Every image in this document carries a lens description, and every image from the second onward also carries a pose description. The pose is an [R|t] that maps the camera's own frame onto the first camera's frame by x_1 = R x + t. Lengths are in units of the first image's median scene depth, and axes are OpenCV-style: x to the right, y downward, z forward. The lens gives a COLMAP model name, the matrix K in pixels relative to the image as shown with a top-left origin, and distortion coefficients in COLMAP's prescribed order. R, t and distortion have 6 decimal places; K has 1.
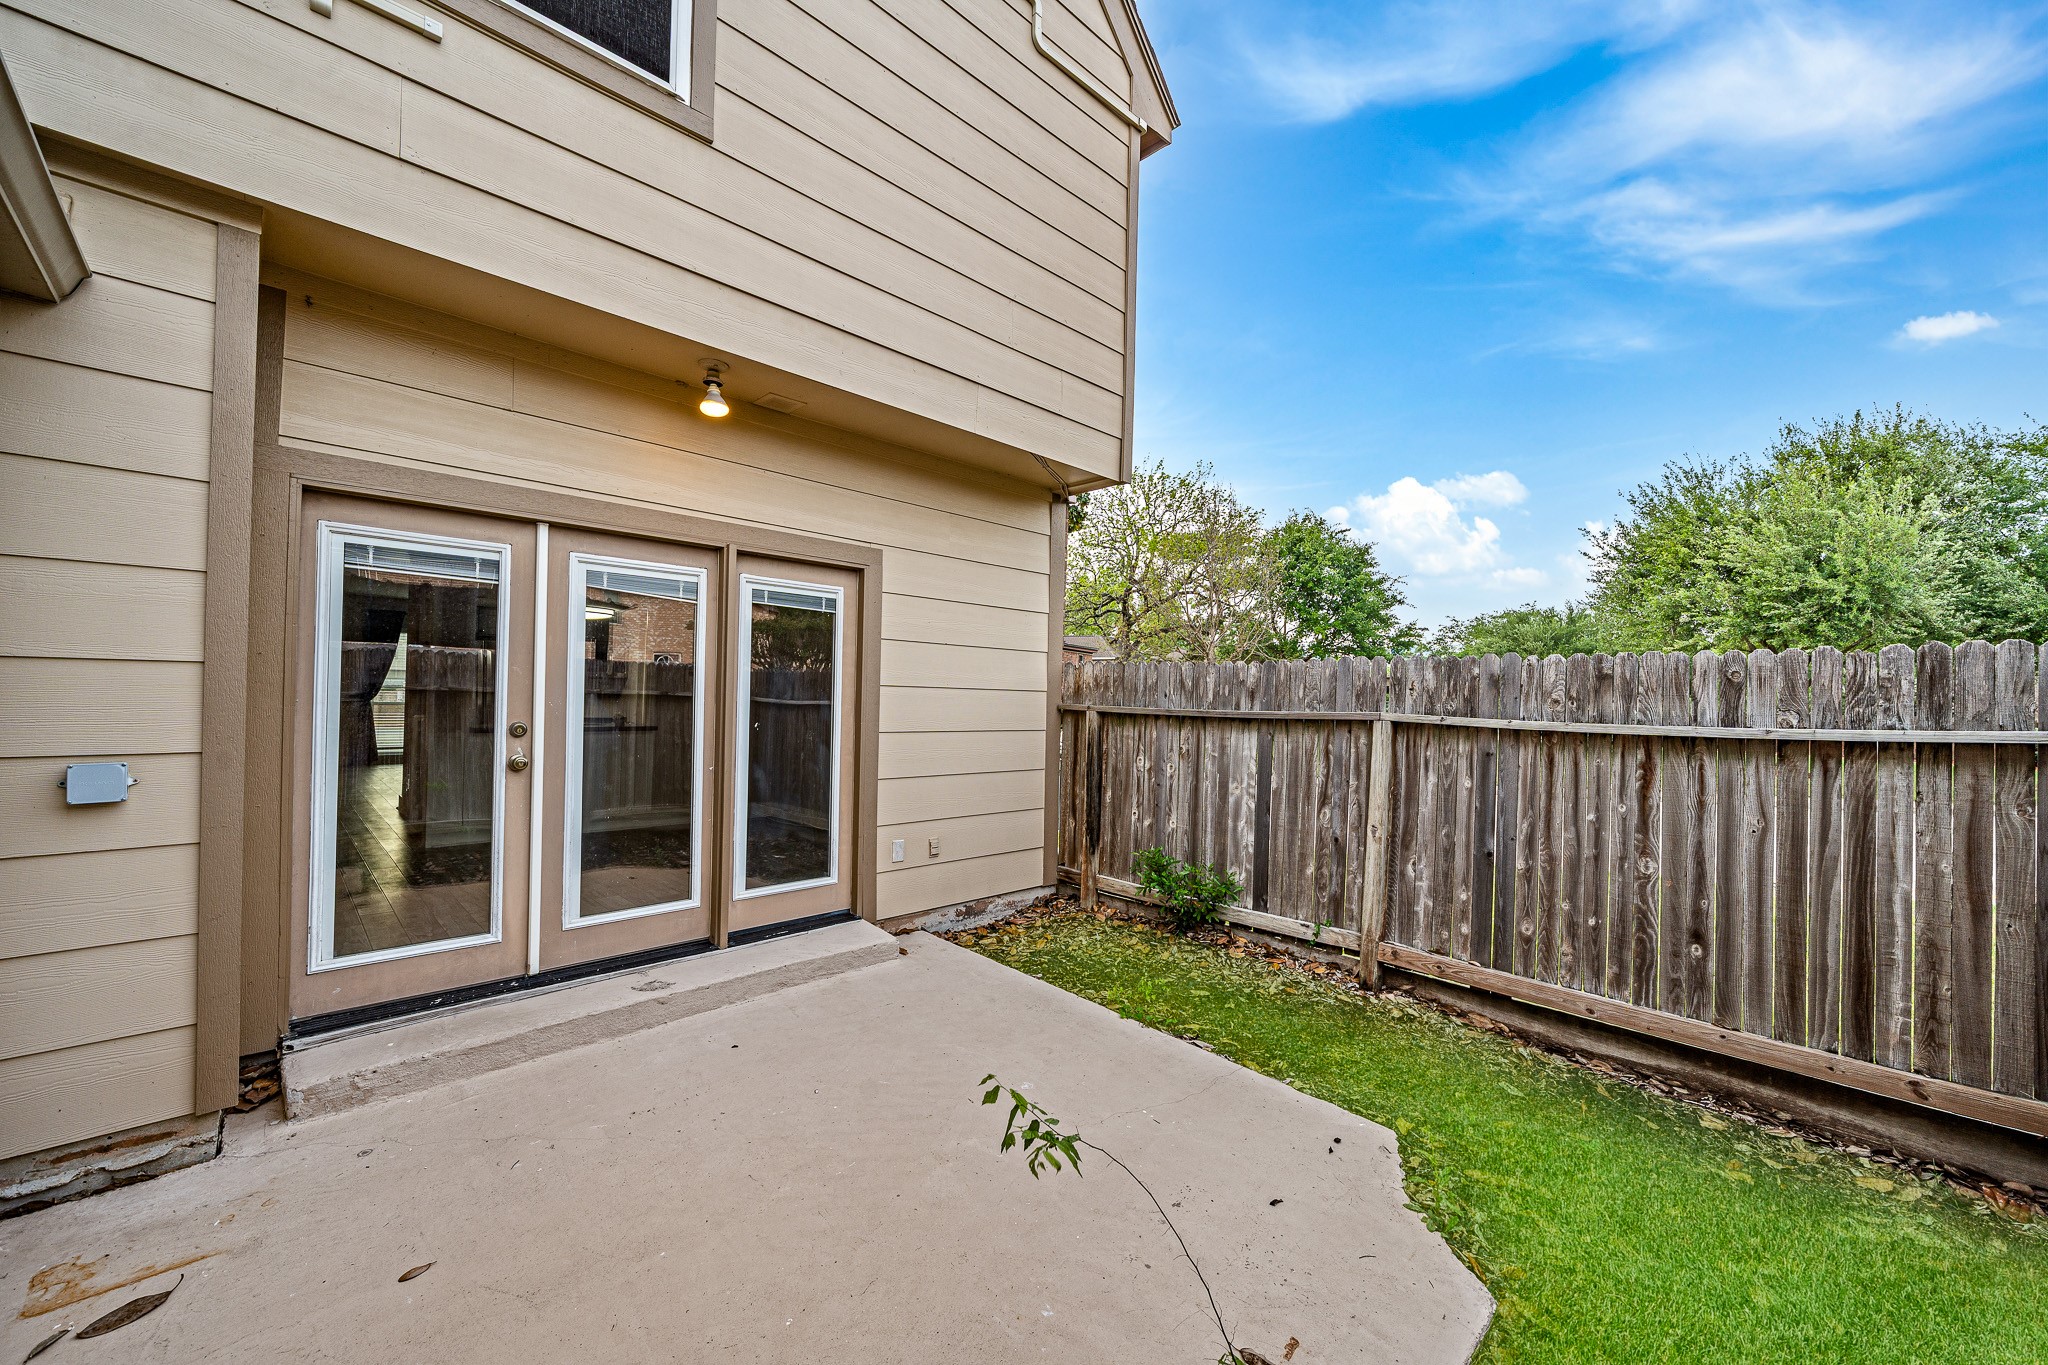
lens RADIAL K [[800.0, 0, 1033.3], [0, 800.0, 694.5], [0, 0, 1]] dist [-0.001420, 0.000314]
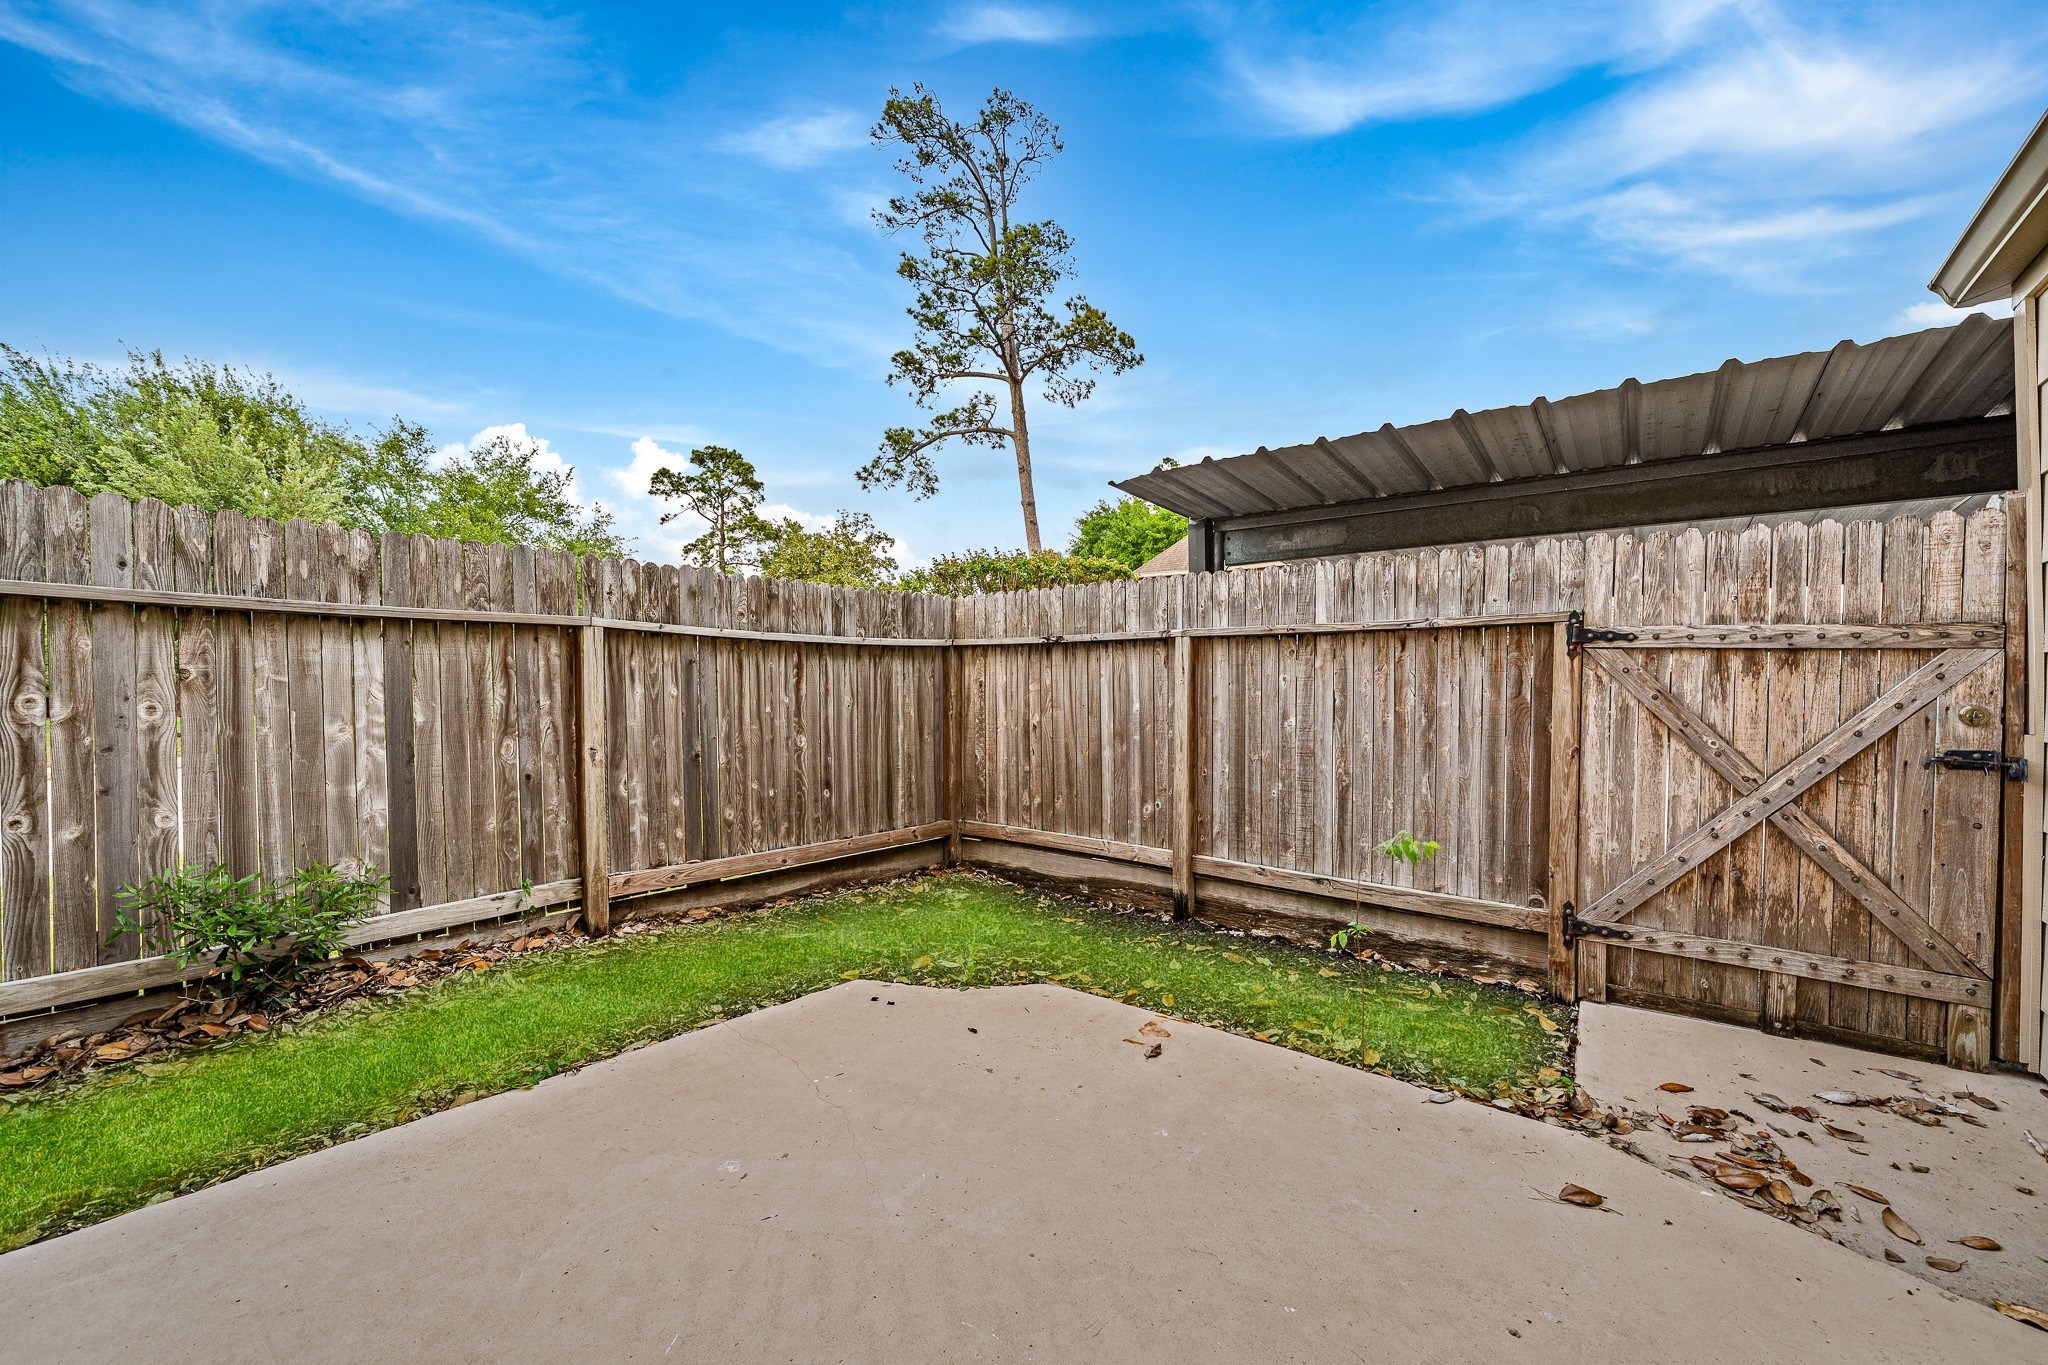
lens RADIAL K [[800.0, 0, 1034.8], [0, 800.0, 697.9], [0, 0, 1]] dist [-0.001420, 0.000314]
pose [[-0.135632, -0.036780, 0.990076, -0.509884], [-0.011061, 0.999305, 0.035608, 0.077072], [-0.990698, -0.006121, -0.135945, 0.670918]]
